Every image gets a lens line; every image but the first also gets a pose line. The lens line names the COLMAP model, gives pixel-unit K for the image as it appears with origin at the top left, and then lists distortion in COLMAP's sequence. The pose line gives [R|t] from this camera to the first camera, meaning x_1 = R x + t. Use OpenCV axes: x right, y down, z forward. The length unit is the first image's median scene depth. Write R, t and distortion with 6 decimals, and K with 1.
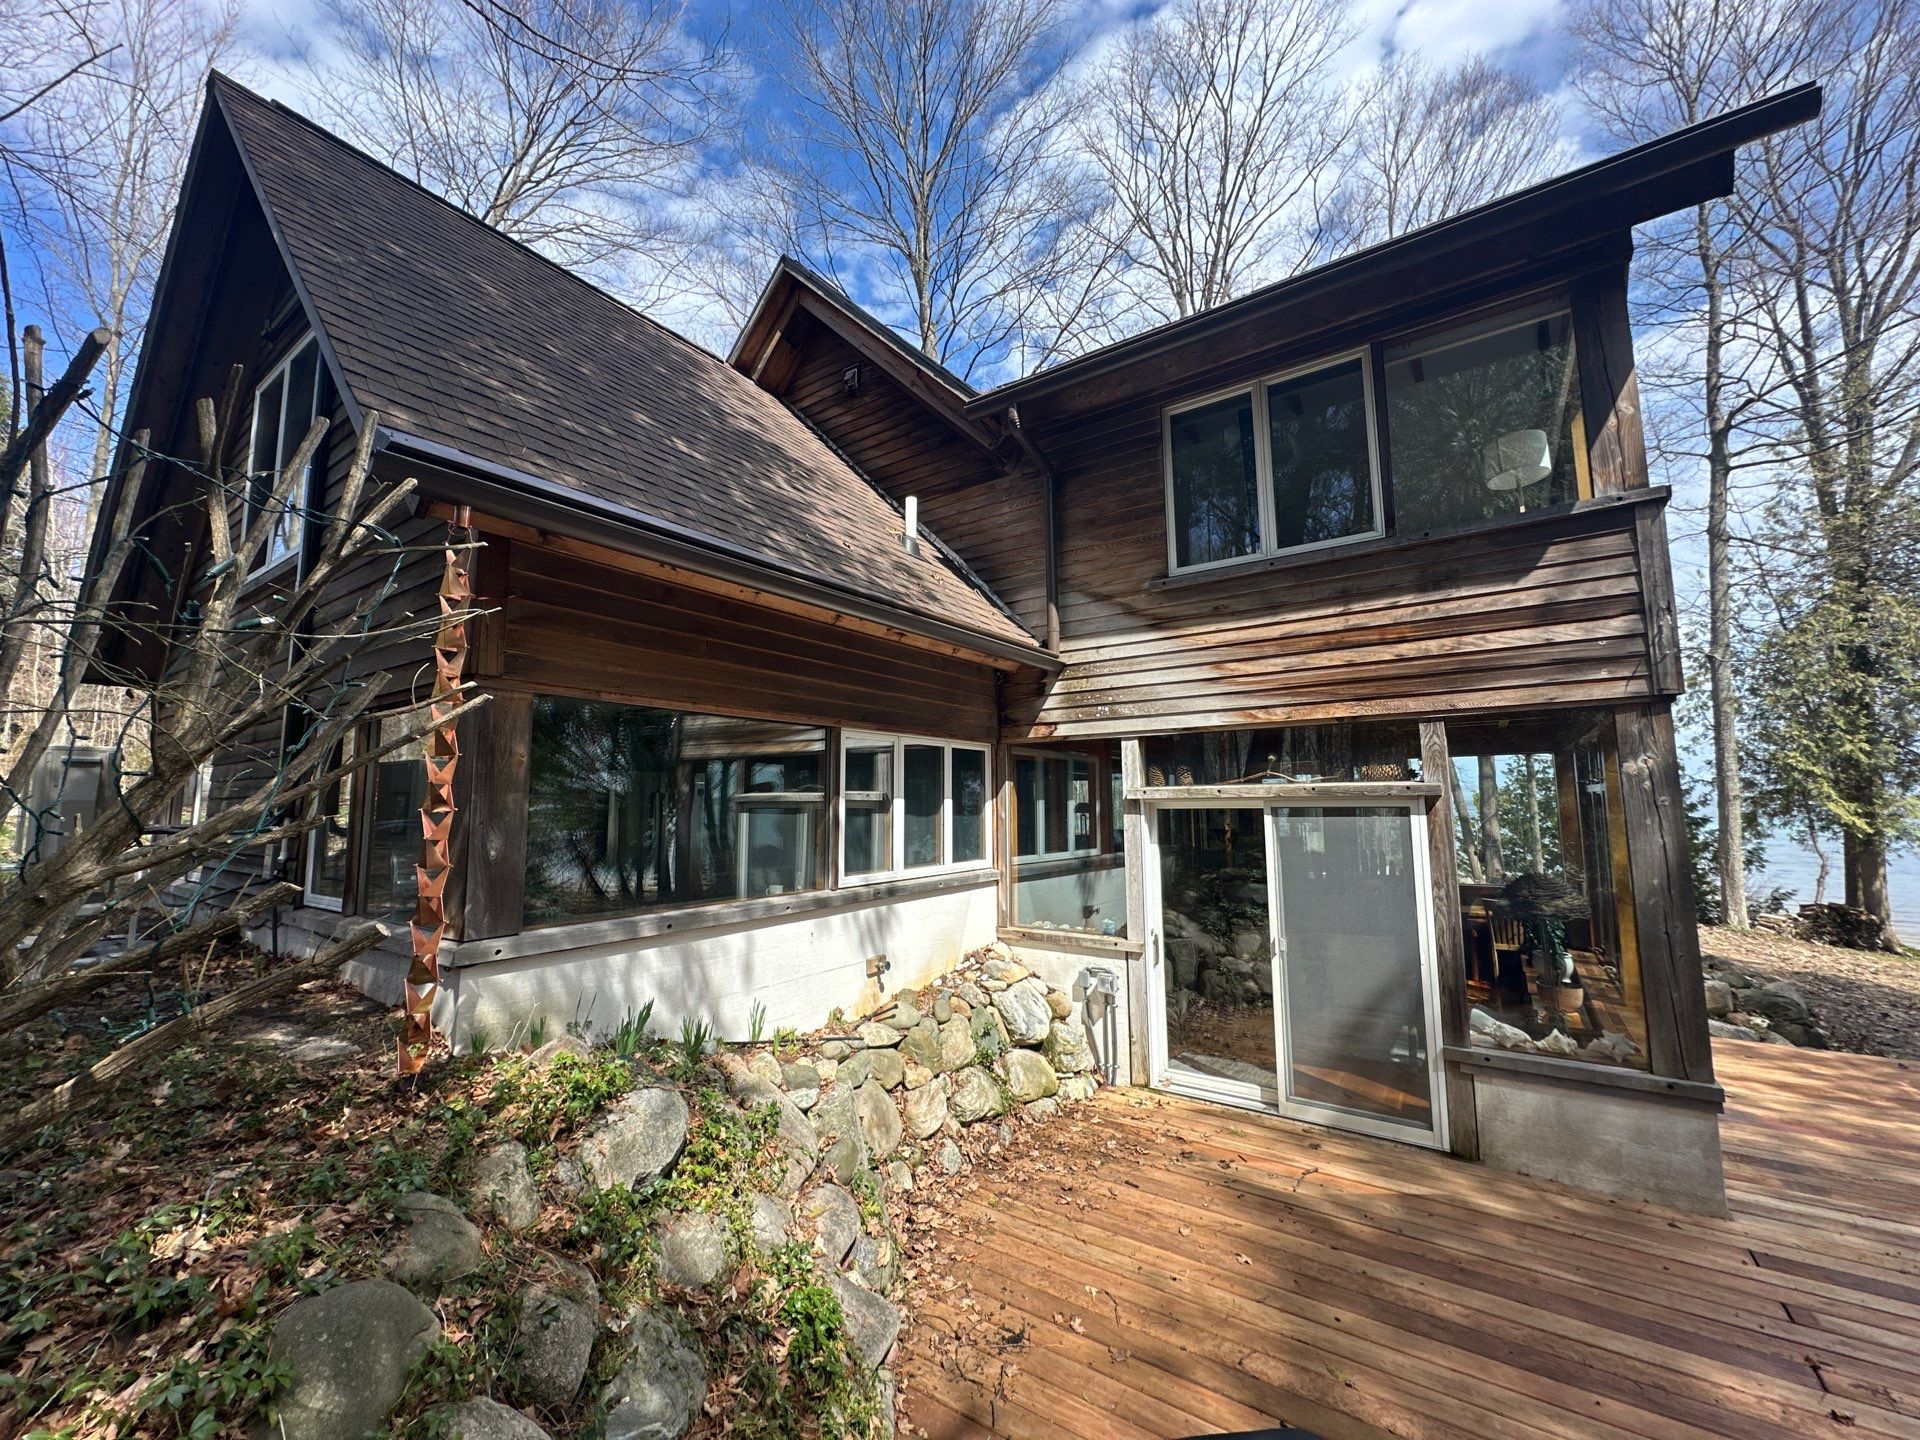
lens RADIAL K [[757.0, 0, 954.1], [0, 757.0, 716.8], [0, 0, 1]] dist [-0.002939, -0.000243]
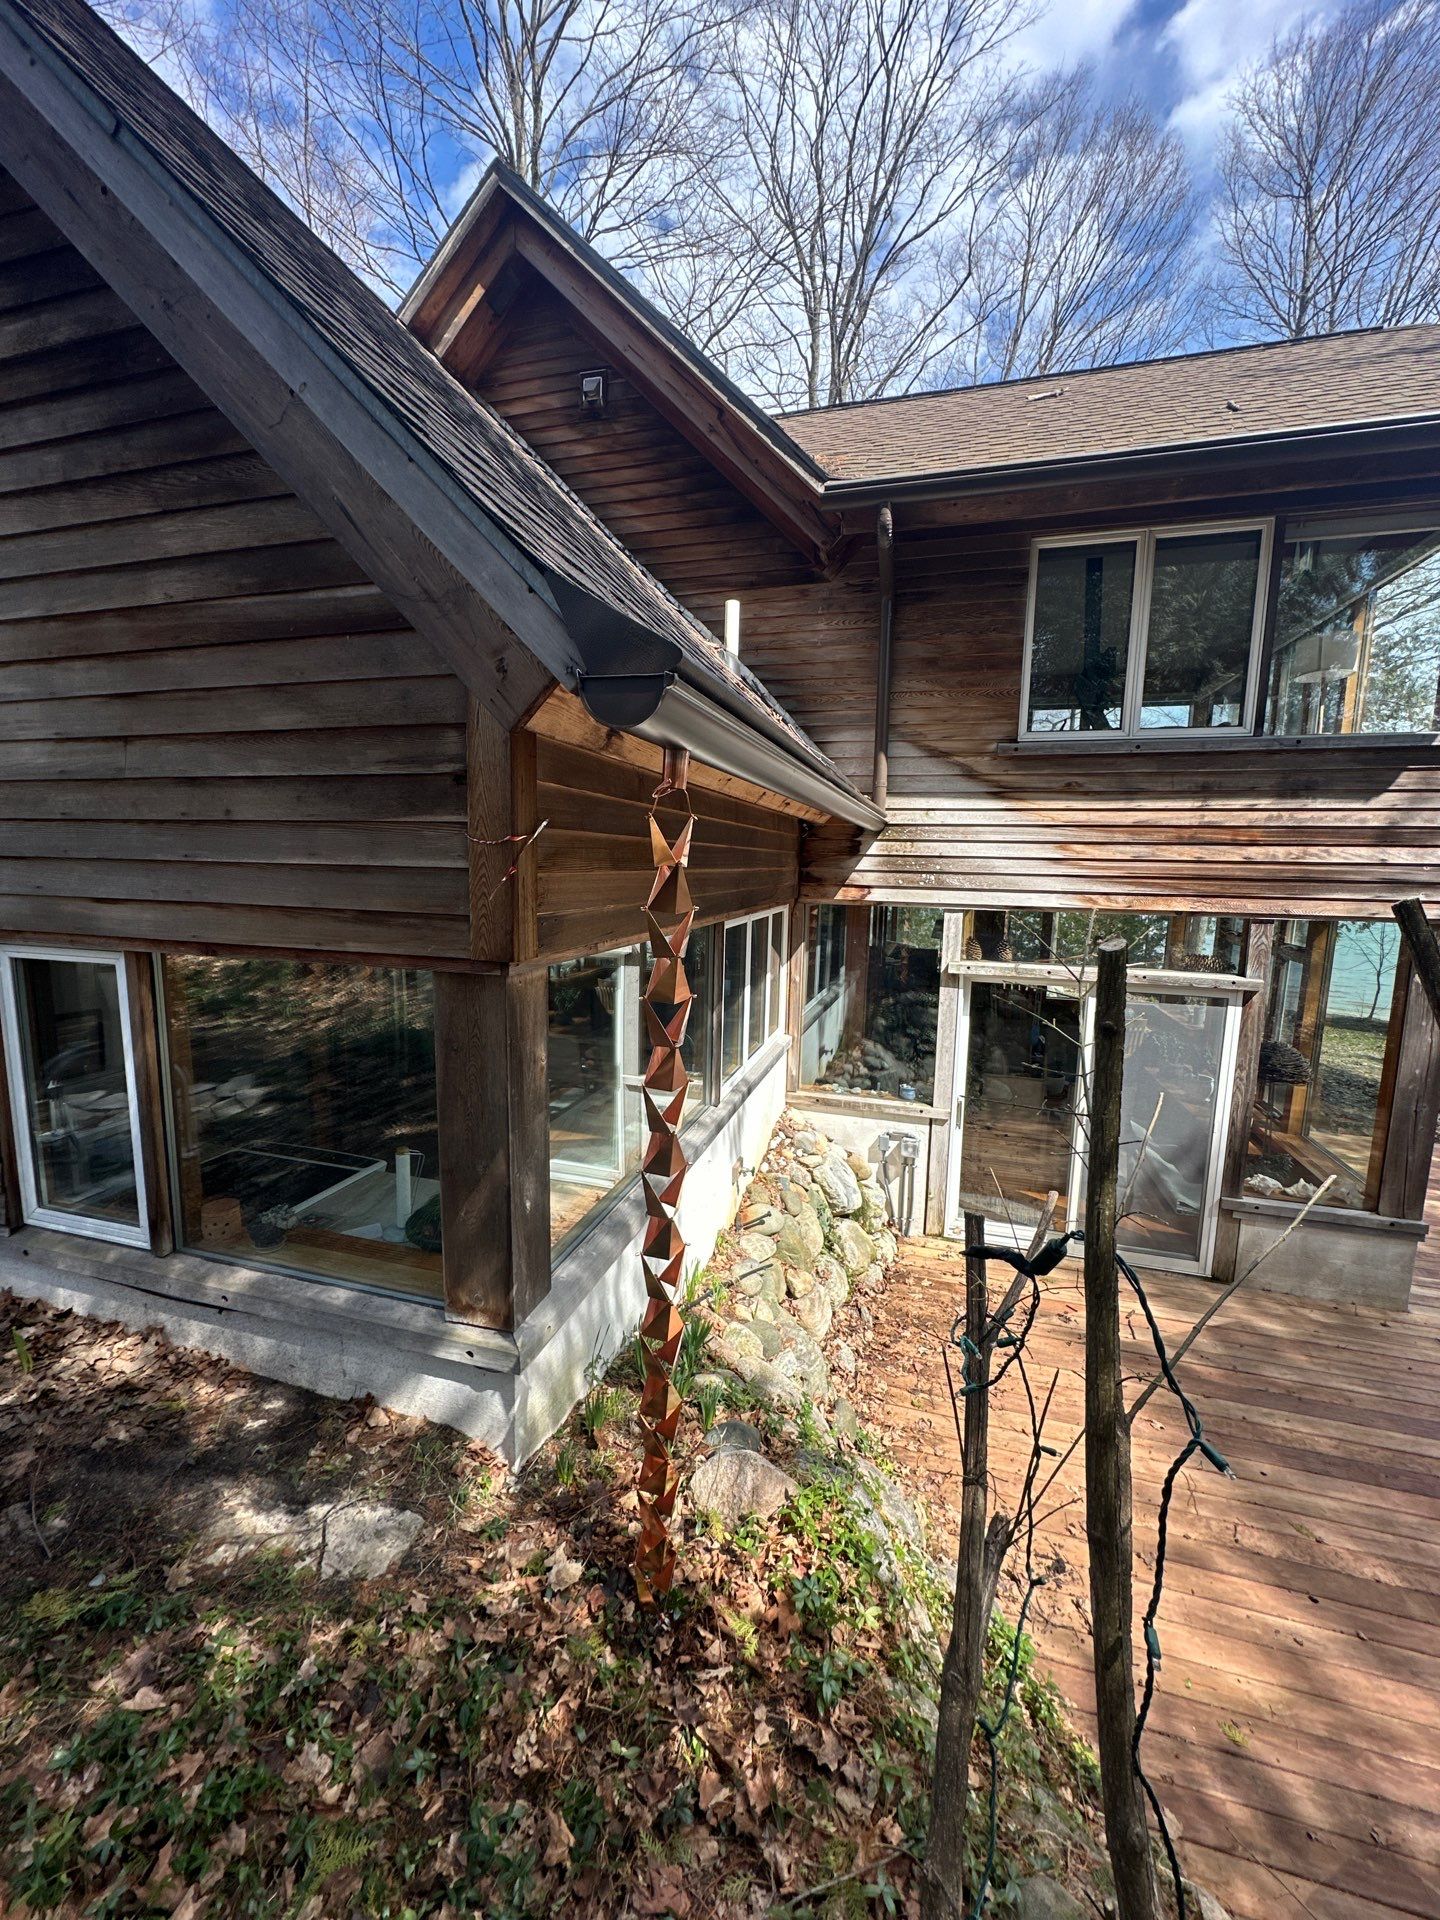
lens RADIAL K [[757.0, 0, 720.5], [0, 757.0, 960.6], [0, 0, 1]] dist [-0.002939, -0.000243]
pose [[0.946578, -0.015838, 0.322087, -0.384017], [-0.063549, 0.970045, 0.234465, -0.124004], [-0.316152, -0.242408, 0.917217, 0.206848]]
